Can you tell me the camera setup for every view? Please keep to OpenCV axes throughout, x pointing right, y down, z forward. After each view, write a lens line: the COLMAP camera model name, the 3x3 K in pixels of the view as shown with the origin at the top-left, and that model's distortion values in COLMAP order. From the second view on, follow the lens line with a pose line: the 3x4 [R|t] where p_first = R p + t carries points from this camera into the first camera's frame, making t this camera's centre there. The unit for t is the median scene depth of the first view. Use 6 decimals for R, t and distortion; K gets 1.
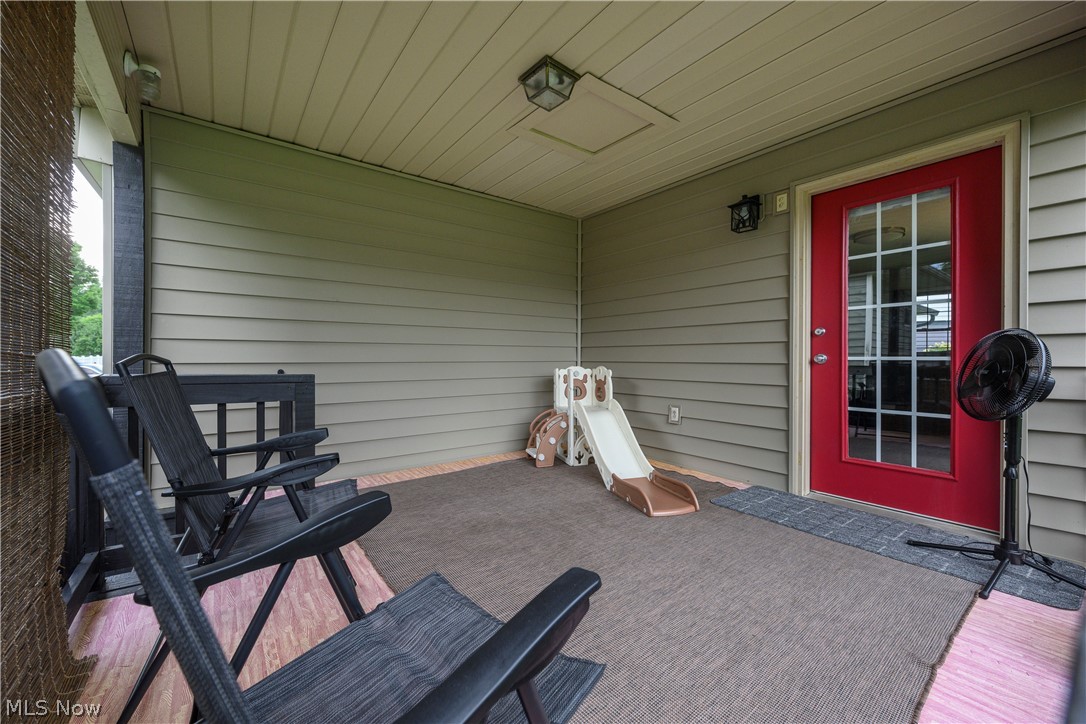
lens RADIAL K [[426.8, 0, 543.1], [0, 426.8, 360.9], [0, 0, 1]] dist [0.000267, -0.000005]
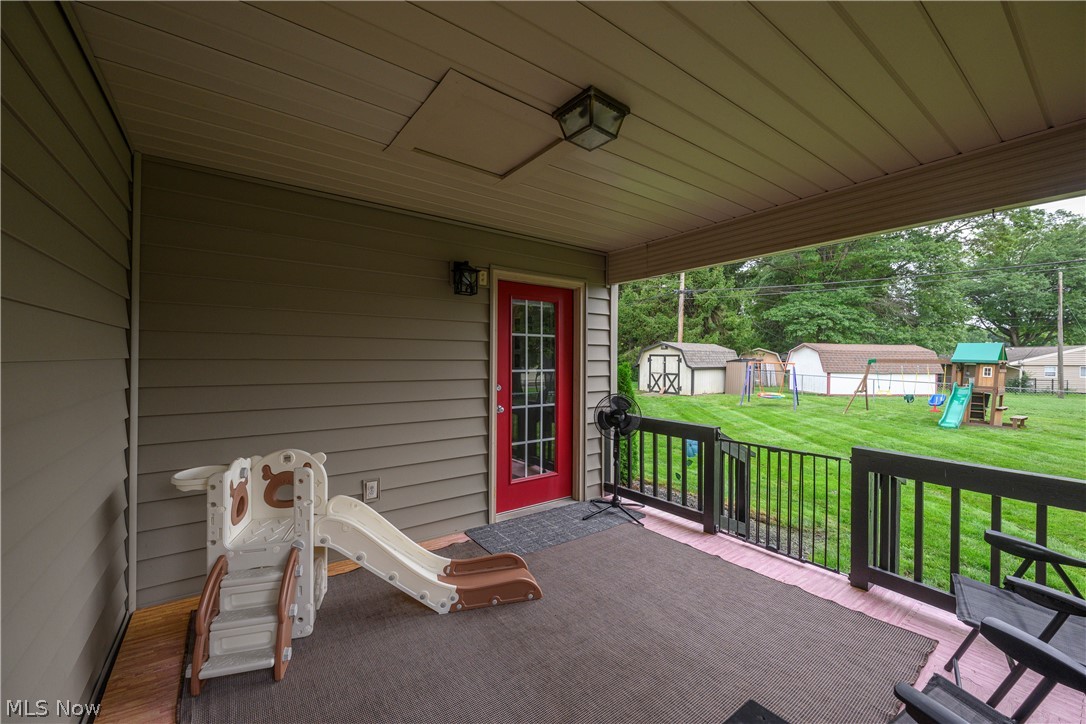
lens RADIAL K [[426.8, 0, 543.0], [0, 426.8, 360.0], [0, 0, 1]] dist [0.000267, -0.000005]
pose [[0.022762, -0.002184, 0.999739, -0.615358], [0.002833, 0.999994, 0.002120, -0.152679], [-0.999737, 0.002784, 0.022768, 0.829859]]
